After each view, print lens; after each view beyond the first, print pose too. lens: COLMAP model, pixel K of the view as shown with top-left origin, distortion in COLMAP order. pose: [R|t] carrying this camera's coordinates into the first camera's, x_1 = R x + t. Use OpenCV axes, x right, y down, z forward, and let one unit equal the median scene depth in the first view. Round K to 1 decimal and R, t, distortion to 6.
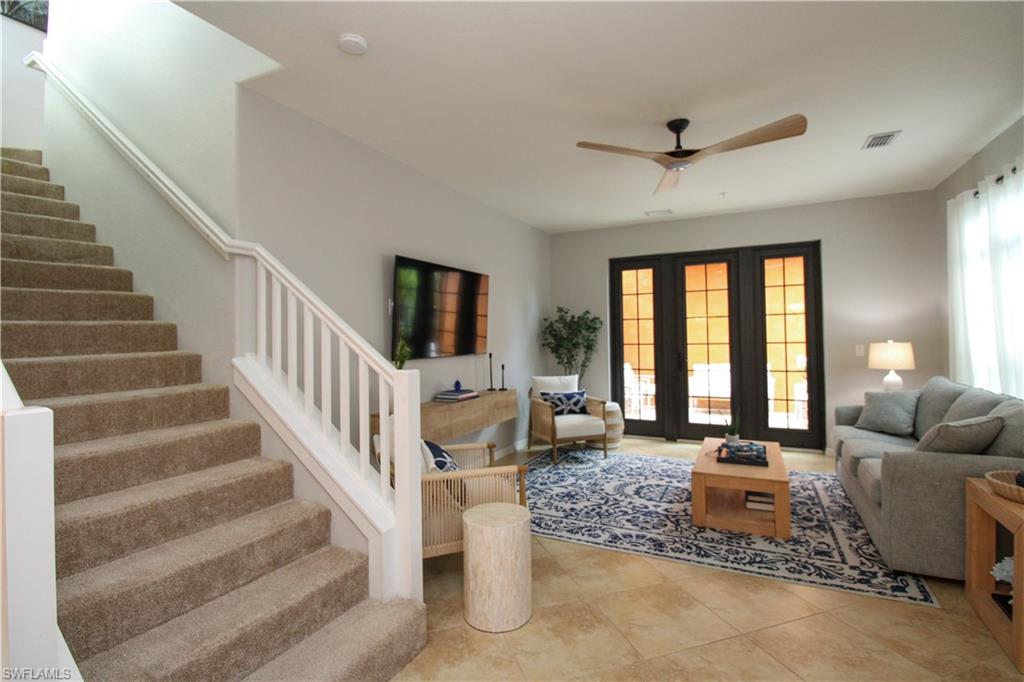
lens RADIAL K [[470.2, 0, 514.8], [0, 470.2, 342.0], [0, 0, 1]] dist [-0.005993, -0.007074]
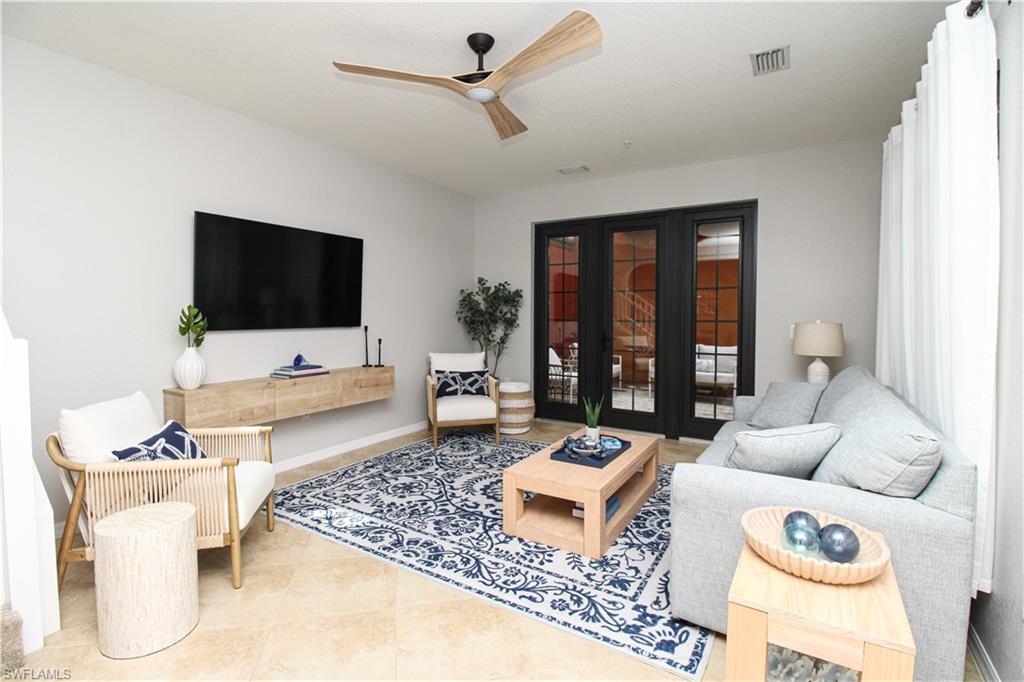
lens RADIAL K [[470.2, 0, 509.5], [0, 470.2, 337.0], [0, 0, 1]] dist [-0.005993, -0.007074]
pose [[0.995156, 0.016280, -0.096949, 0.424540], [-0.012645, 0.999198, 0.037983, 0.009732], [0.097489, -0.036573, 0.994564, 0.167371]]
